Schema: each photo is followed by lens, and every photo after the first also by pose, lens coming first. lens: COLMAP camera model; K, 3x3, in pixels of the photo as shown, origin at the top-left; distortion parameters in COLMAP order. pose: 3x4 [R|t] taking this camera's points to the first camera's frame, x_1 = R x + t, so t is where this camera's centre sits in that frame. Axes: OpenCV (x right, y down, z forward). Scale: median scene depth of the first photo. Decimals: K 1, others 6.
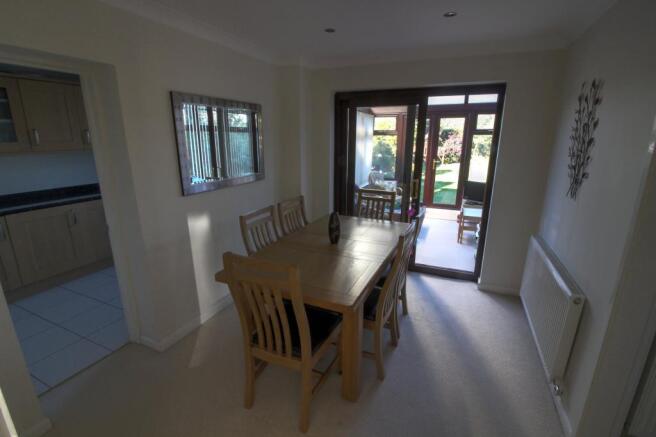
lens RADIAL K [[304.2, 0, 323.7], [0, 304.2, 219.2], [0, 0, 1]] dist [-0.018027, -0.000255]
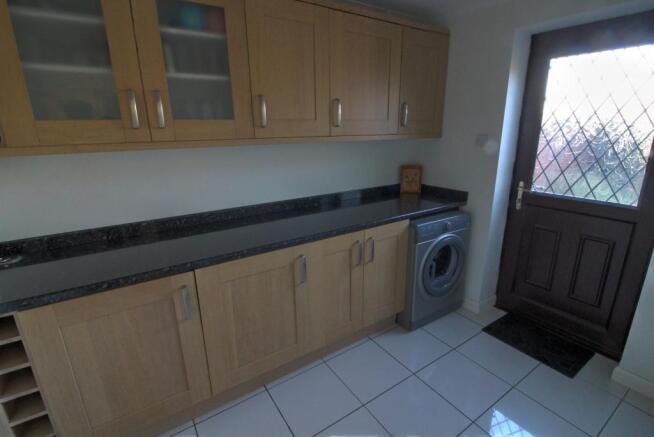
lens RADIAL K [[303.3, 0, 326.4], [0, 303.3, 217.1], [0, 0, 1]] dist [-0.018027, -0.000255]
pose [[0.847368, 0.128190, -0.515301, -0.597653], [-0.116533, 0.991659, 0.055063, -0.139203], [0.518062, 0.013392, 0.855238, 0.635067]]
